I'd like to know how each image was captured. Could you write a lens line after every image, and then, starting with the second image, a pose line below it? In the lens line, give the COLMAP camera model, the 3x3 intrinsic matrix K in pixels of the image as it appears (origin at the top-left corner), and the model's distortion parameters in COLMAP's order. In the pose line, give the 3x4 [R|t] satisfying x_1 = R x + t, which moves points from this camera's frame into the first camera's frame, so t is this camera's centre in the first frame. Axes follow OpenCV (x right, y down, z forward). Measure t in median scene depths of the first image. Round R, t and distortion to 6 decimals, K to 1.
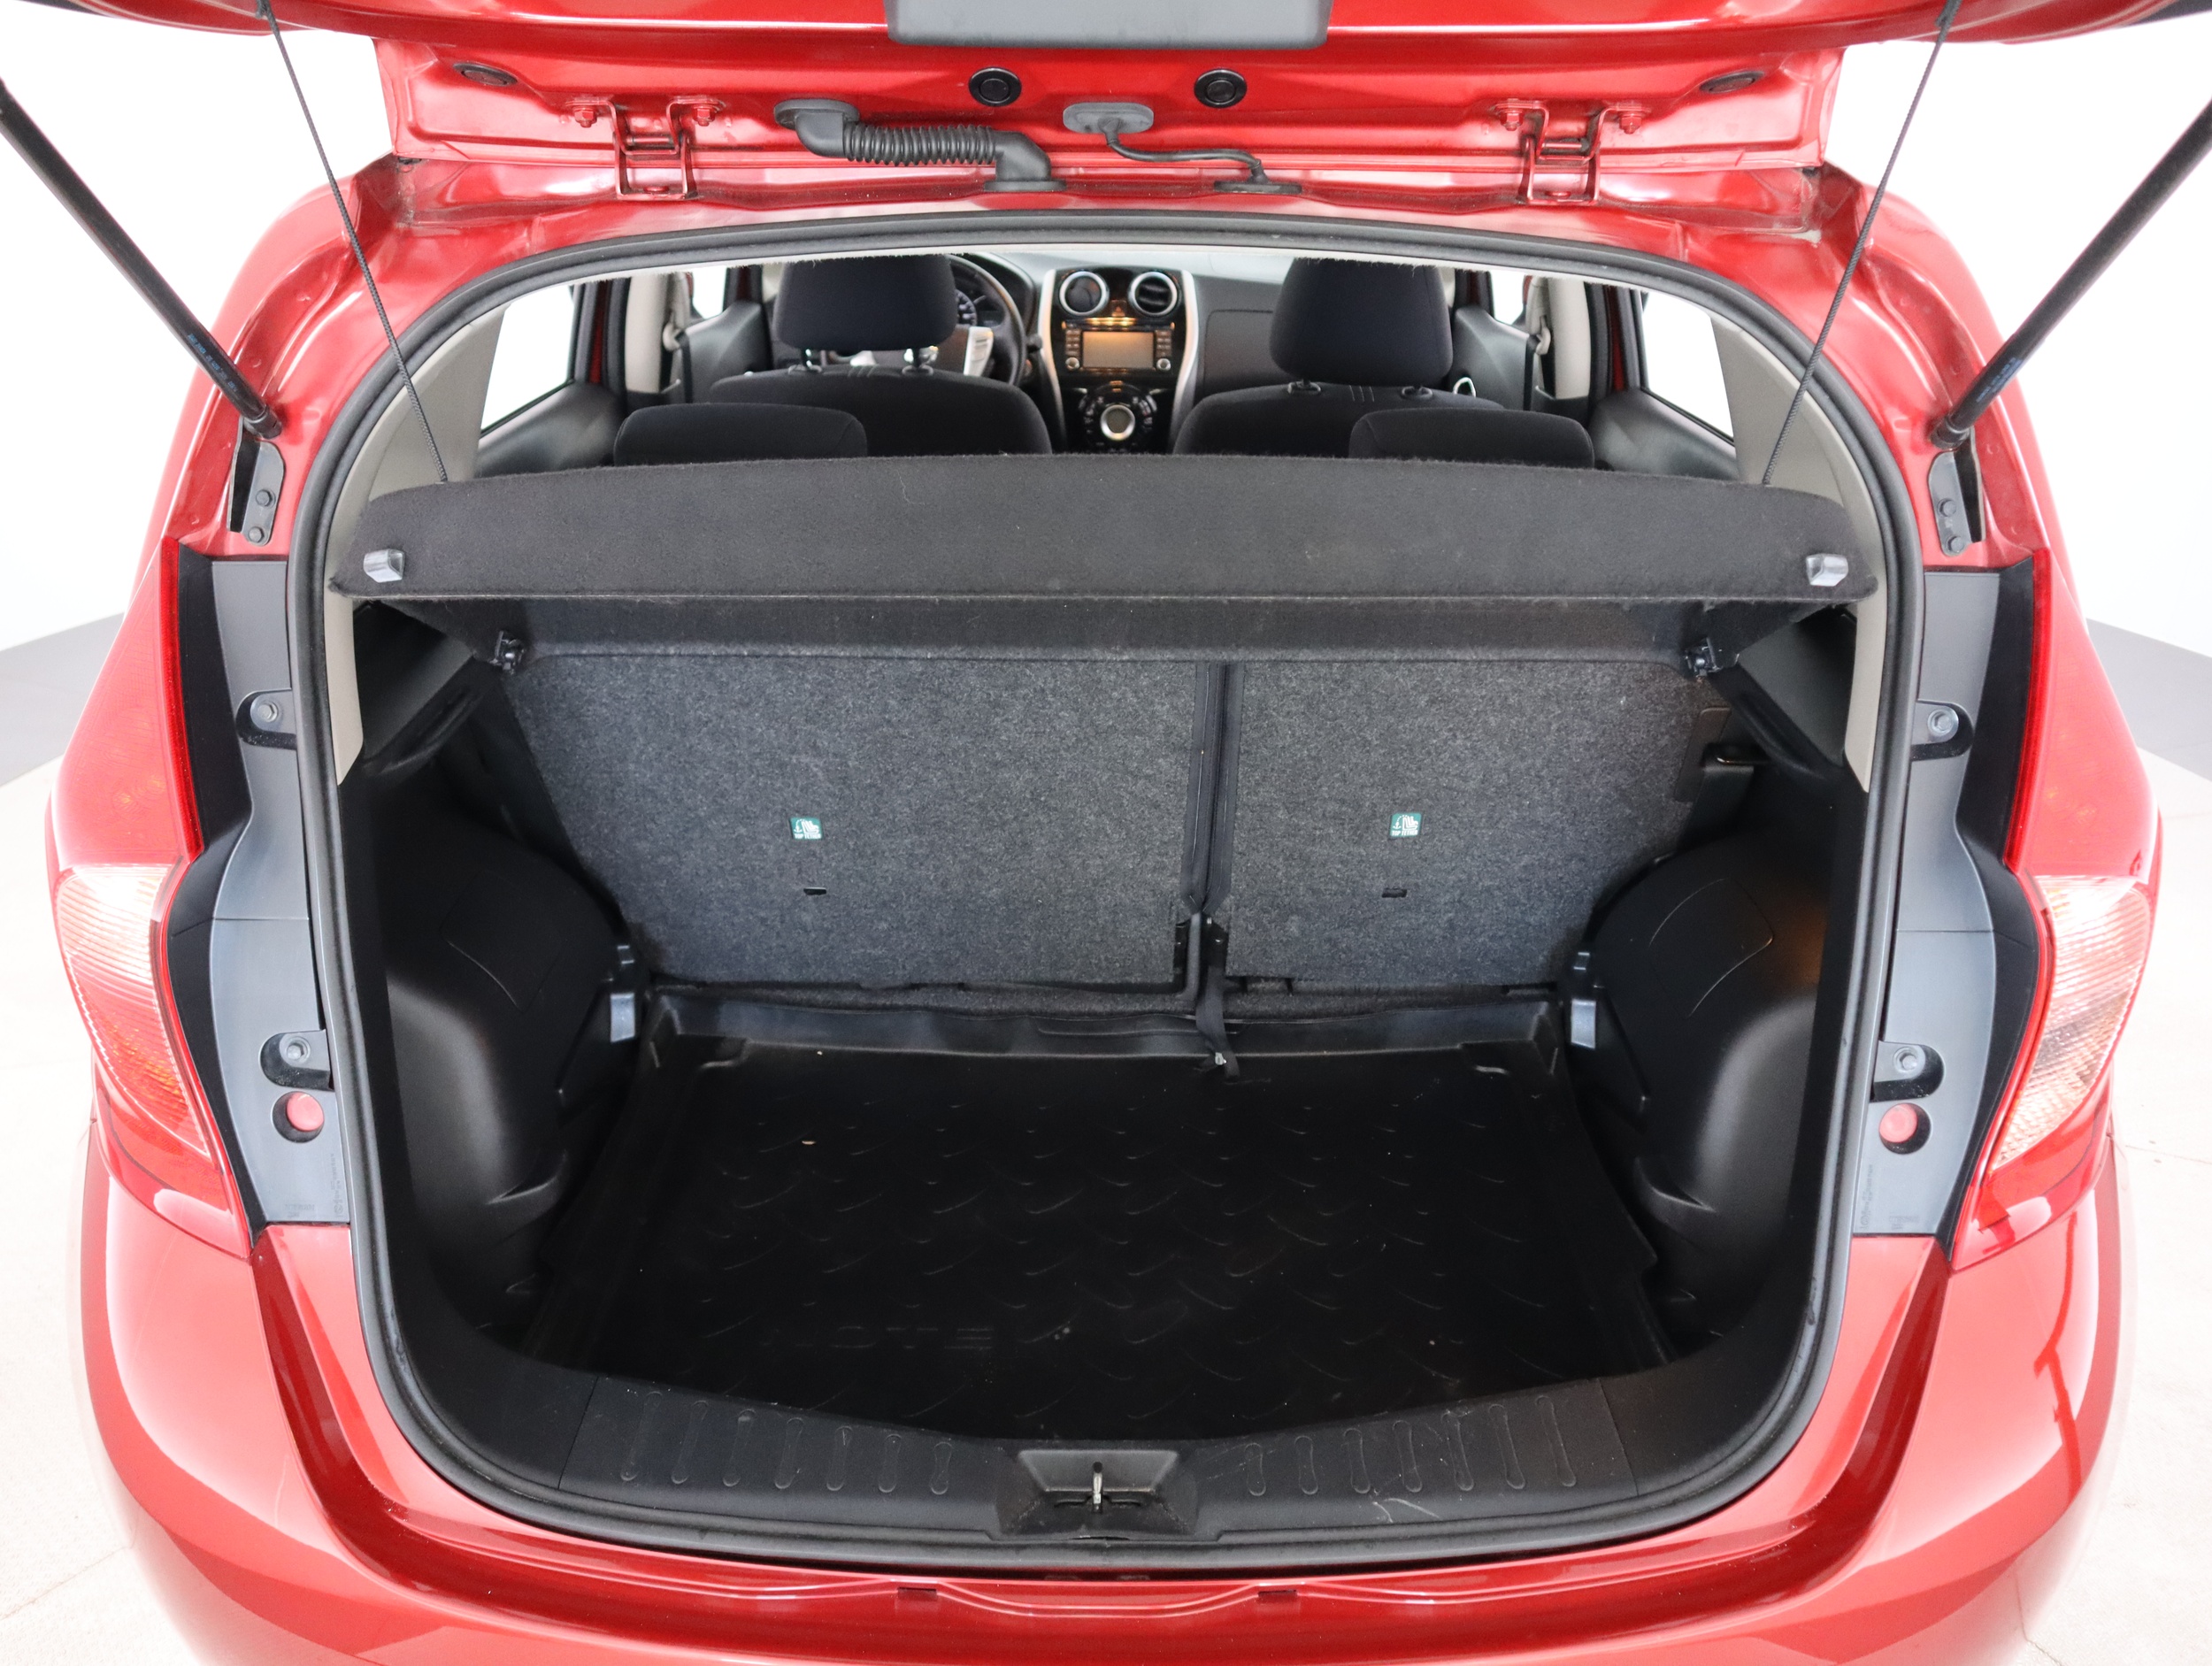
lens RADIAL K [[1686.9, 0, 1106.0], [0, 1686.9, 833.0], [0, 0, 1]] dist [-0.106550, 0.000213]
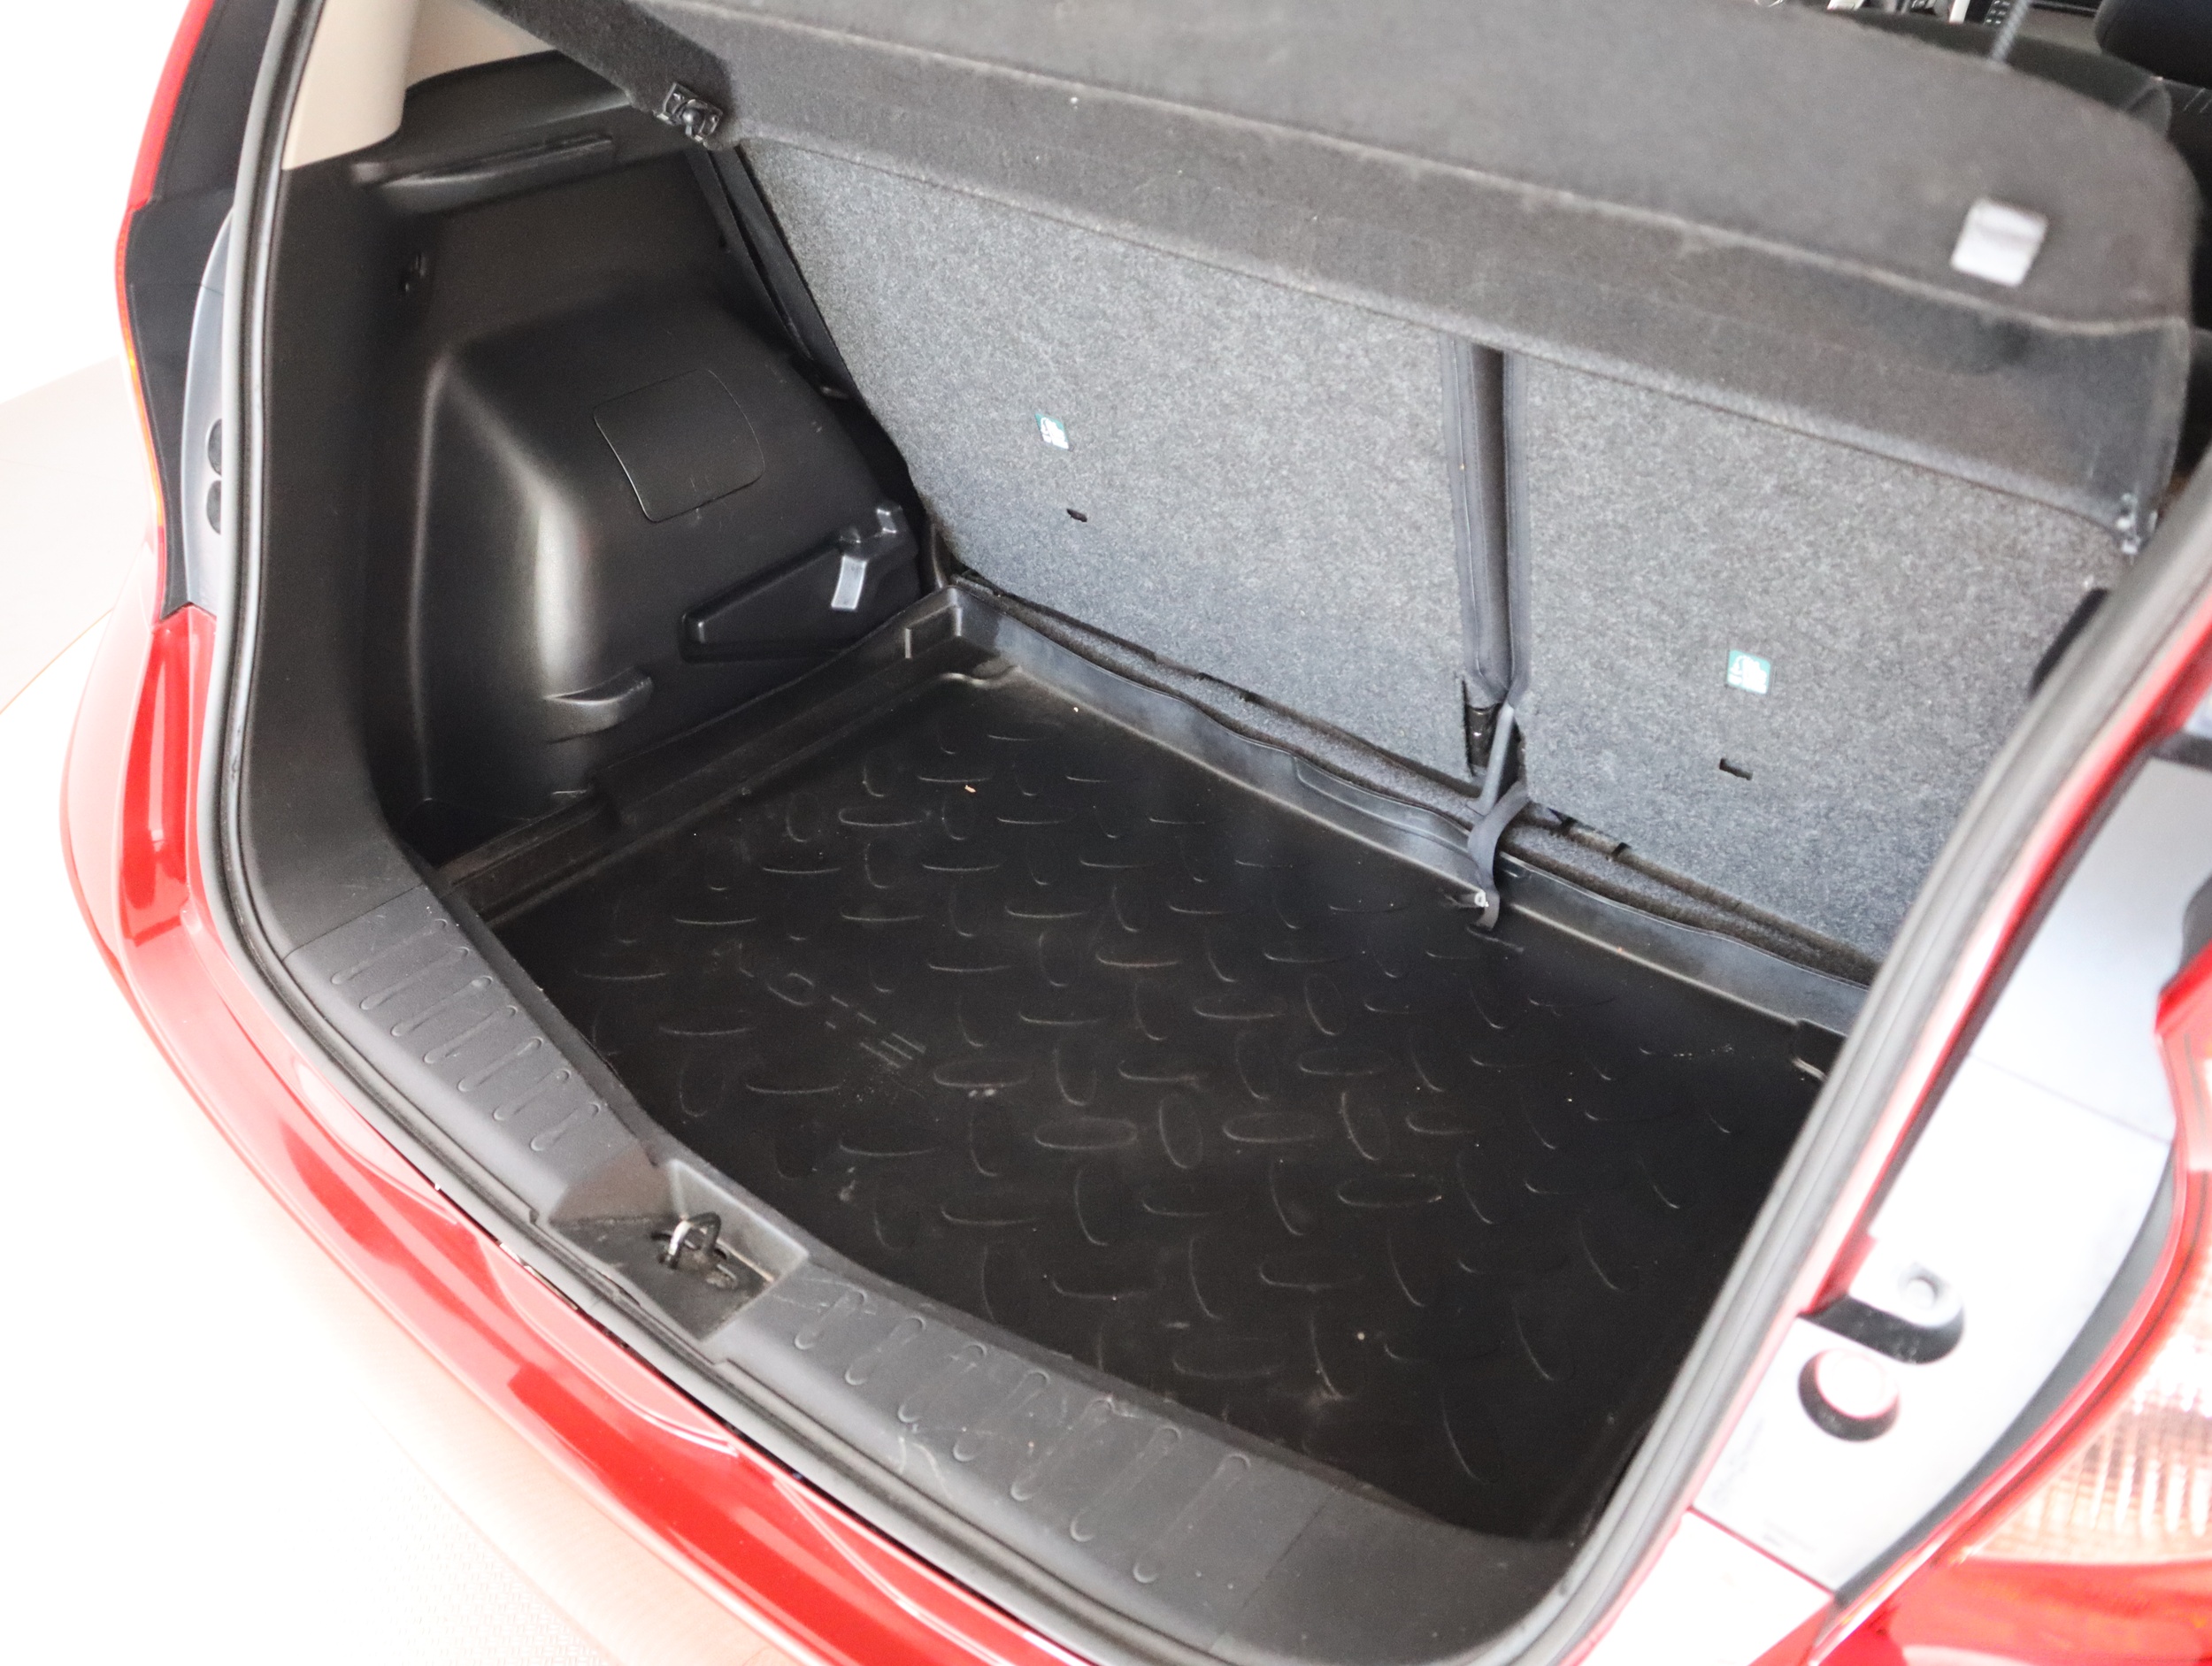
lens RADIAL K [[1763.6, 0, 1106.0], [0, 1763.6, 833.0], [0, 0, 1]] dist [-0.132936, 0.114560]
pose [[0.793252, 0.380694, -0.475208, 0.335845], [-0.299896, 0.923493, 0.239212, -0.035067], [0.529918, -0.047243, 0.846732, 0.277214]]
